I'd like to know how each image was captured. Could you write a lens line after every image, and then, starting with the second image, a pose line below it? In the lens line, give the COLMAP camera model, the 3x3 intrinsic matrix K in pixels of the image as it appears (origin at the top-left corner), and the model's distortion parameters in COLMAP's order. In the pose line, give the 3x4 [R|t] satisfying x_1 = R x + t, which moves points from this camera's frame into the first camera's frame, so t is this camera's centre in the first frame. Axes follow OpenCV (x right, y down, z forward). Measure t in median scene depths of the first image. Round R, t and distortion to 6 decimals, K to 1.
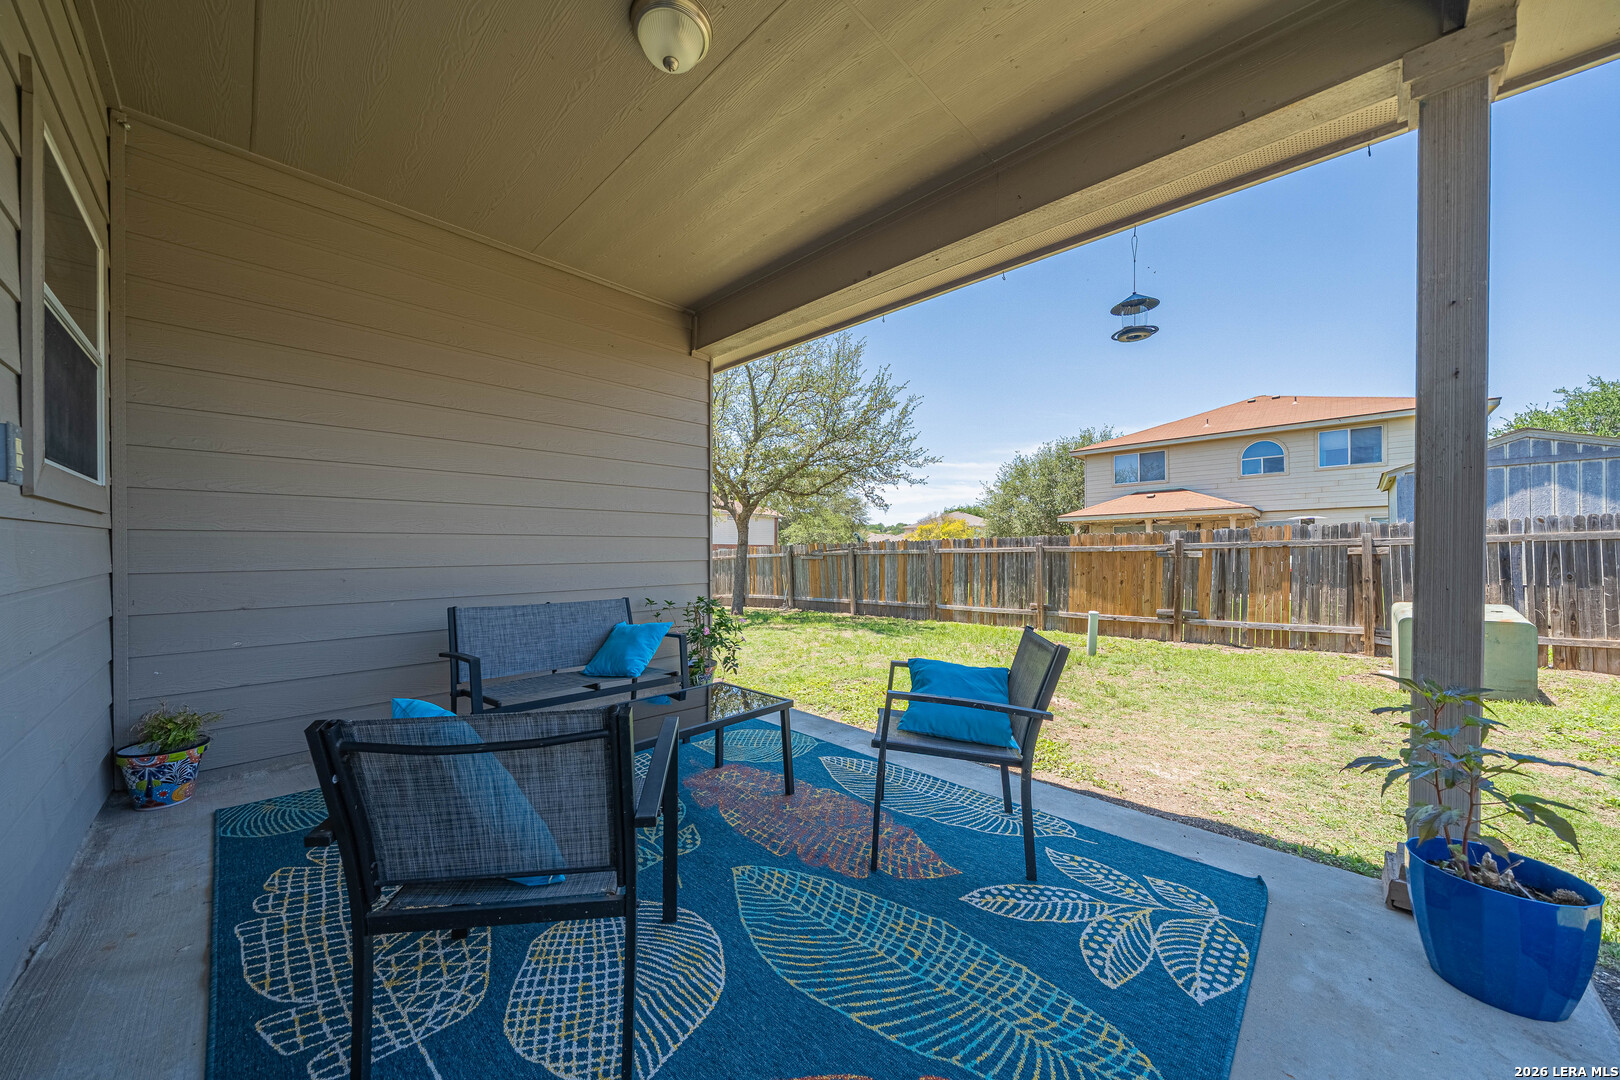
lens RADIAL K [[560.0, 0, 800.0], [0, 560.0, 553.1], [0, 0, 1]] dist [-0.002757, -0.000150]
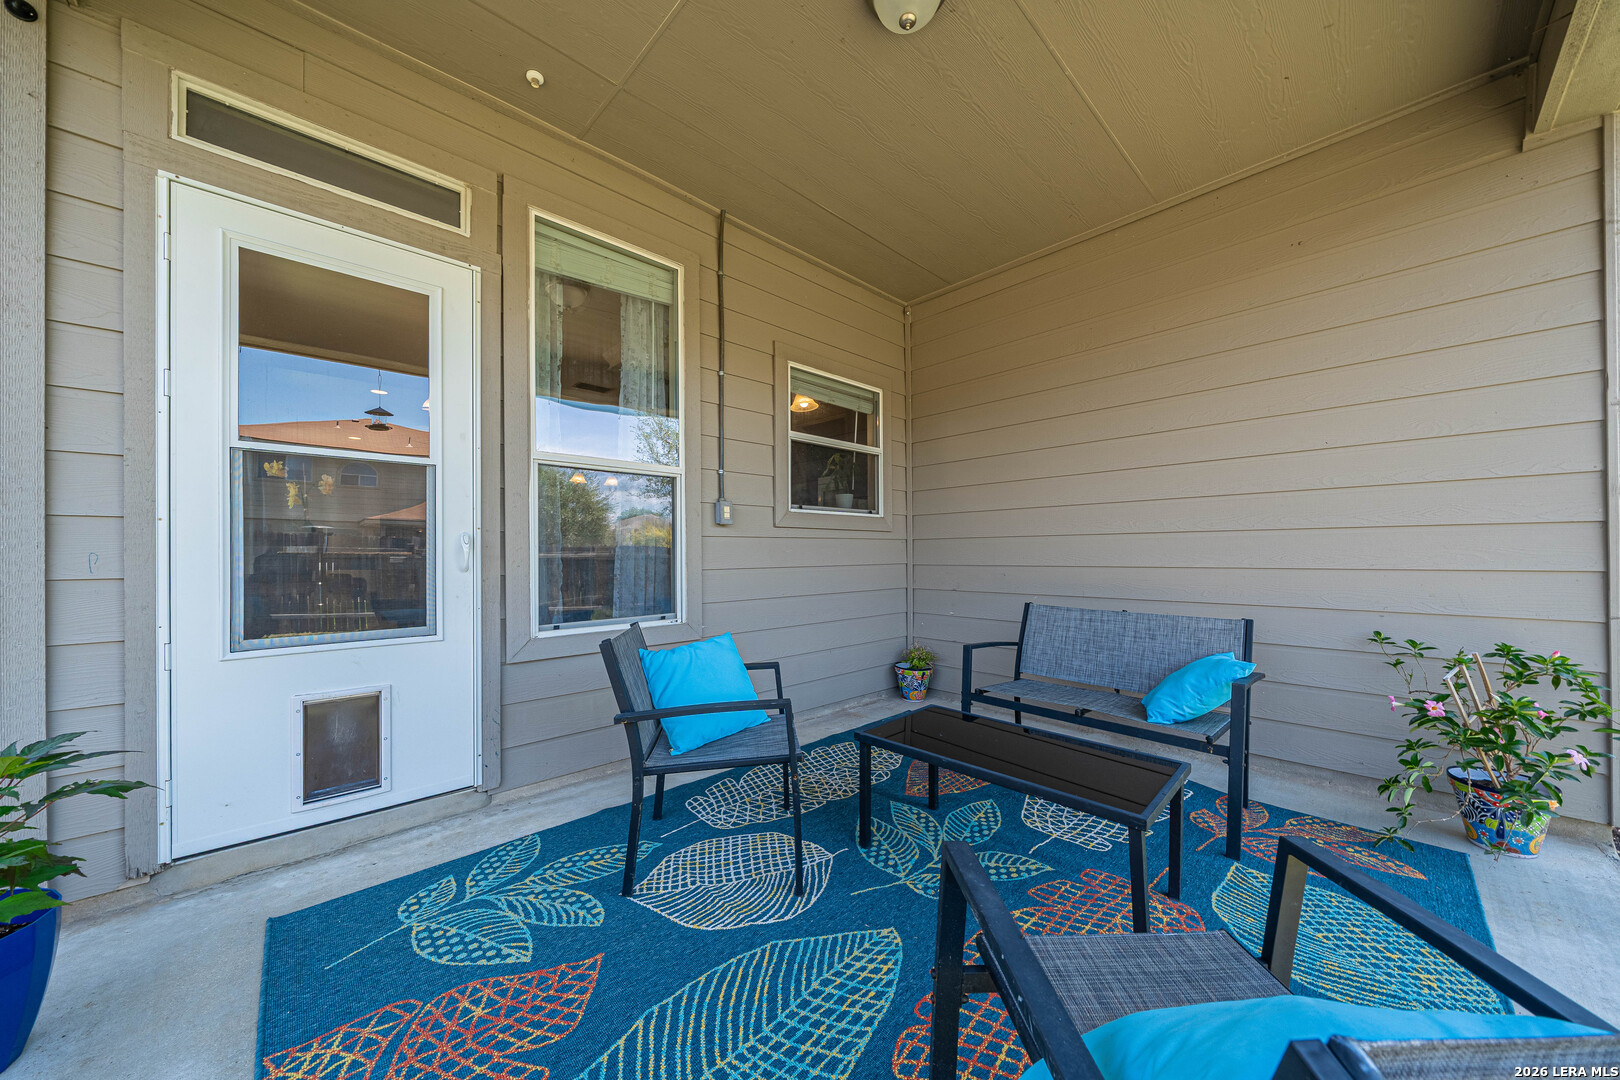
lens RADIAL K [[571.3, 0, 812.1], [0, 571.3, 548.2], [0, 0, 1]] dist [-0.000698, -0.000040]
pose [[-0.046002, -0.009857, -0.998893, 0.769612], [-0.005885, 0.999937, -0.009597, 0.005723], [0.998924, 0.005437, -0.046057, 0.950269]]
